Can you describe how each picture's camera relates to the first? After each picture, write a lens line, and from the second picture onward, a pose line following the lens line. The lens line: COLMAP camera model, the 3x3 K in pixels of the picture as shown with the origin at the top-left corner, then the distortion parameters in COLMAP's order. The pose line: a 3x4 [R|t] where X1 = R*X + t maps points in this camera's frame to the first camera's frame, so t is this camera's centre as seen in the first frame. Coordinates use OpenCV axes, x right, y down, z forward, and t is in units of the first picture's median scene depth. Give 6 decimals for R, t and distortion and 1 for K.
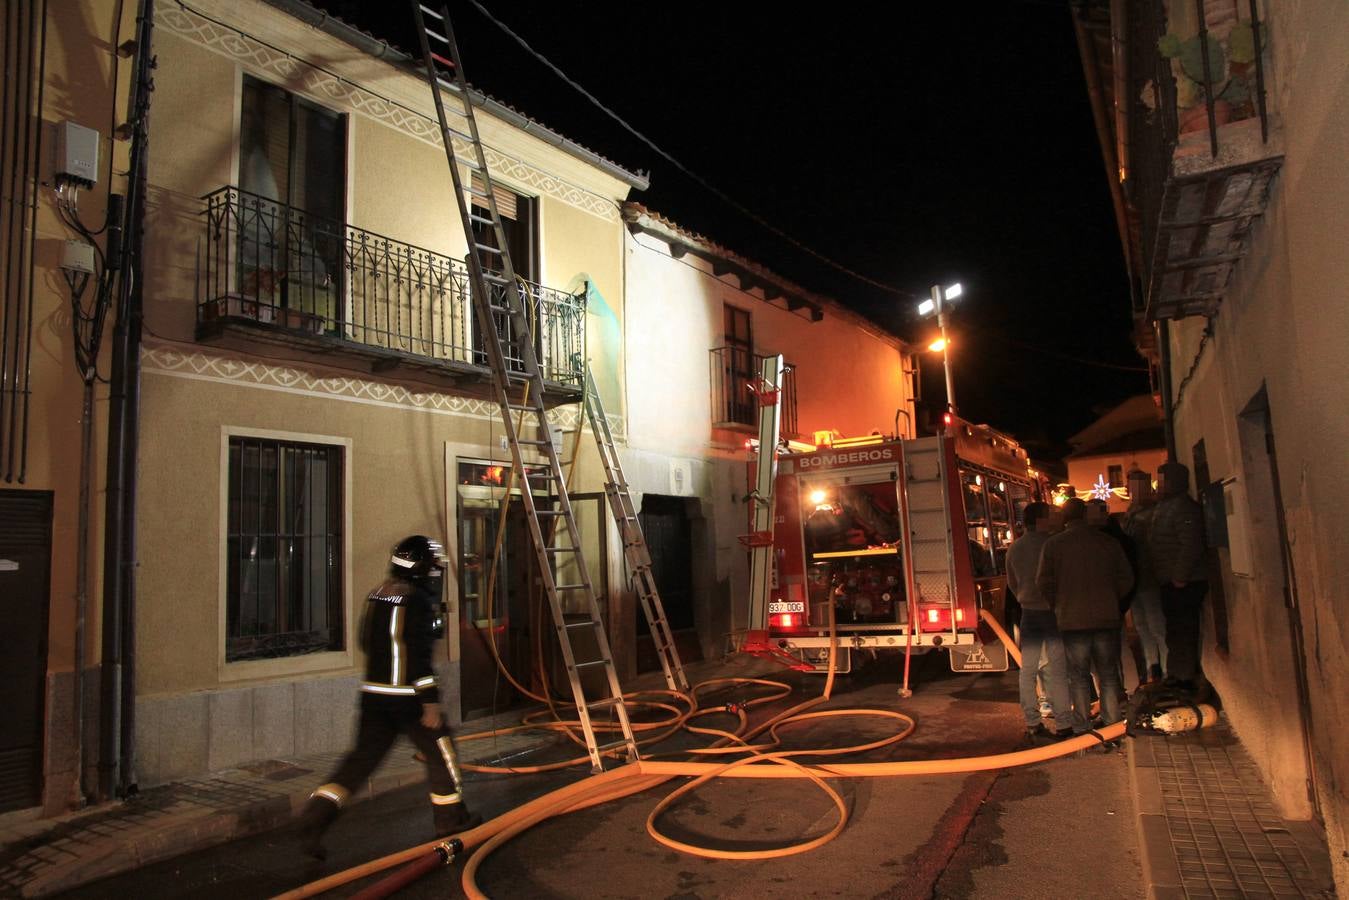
lens RADIAL K [[926.2, 0, 682.9], [0, 926.2, 451.1], [0, 0, 1]] dist [-0.115939, 0.079805]
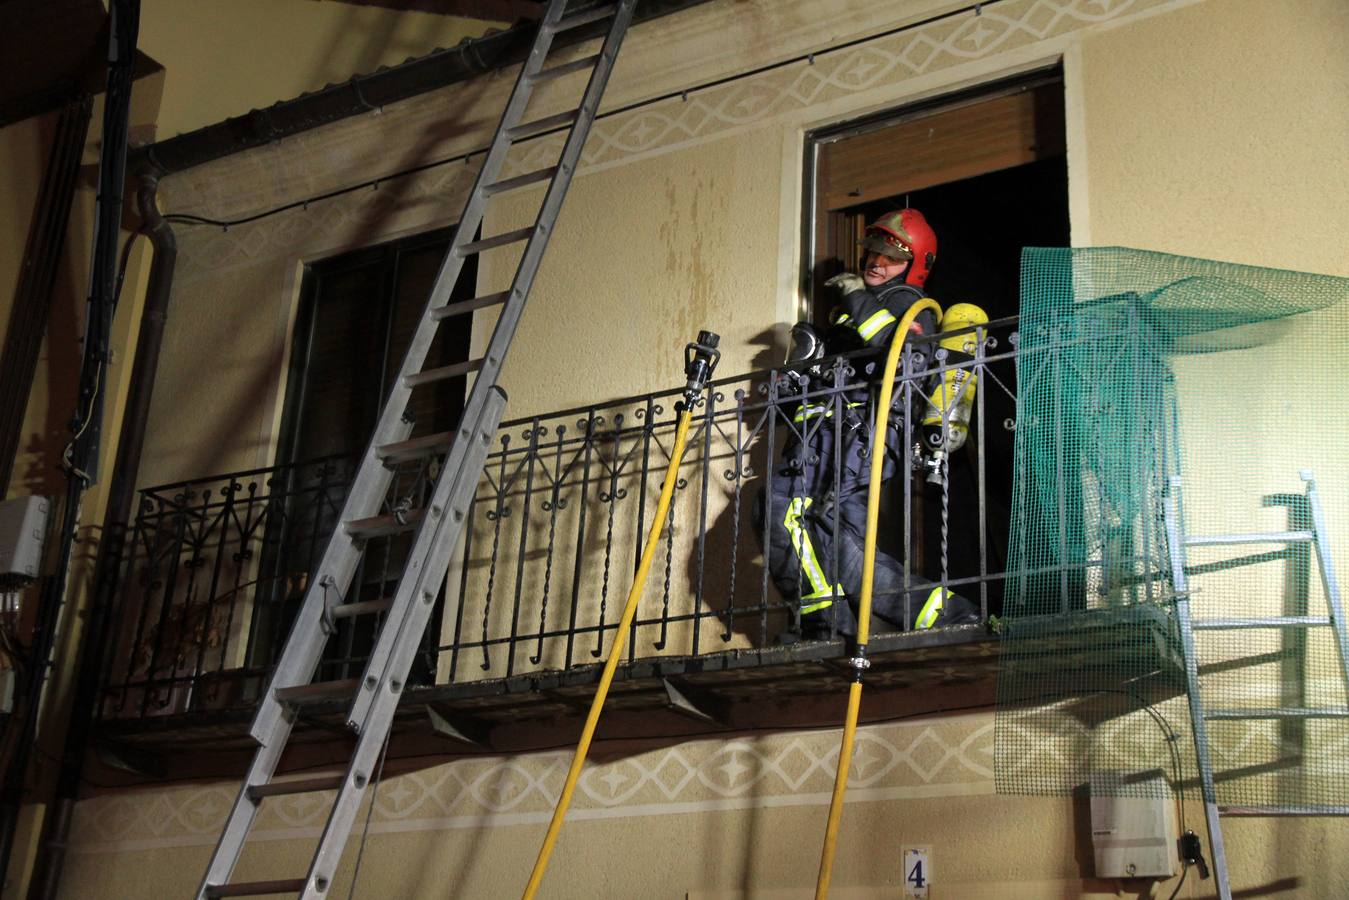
lens RADIAL K [[1809.2, 0, 665.9], [0, 1809.2, 427.0], [0, 0, 1]] dist [0.099124, 0.061827]
pose [[0.050771, -0.347408, -0.936339, 0.485875], [0.063954, 0.936755, -0.344094, 0.066193], [0.996661, -0.042413, 0.069778, 1.025776]]
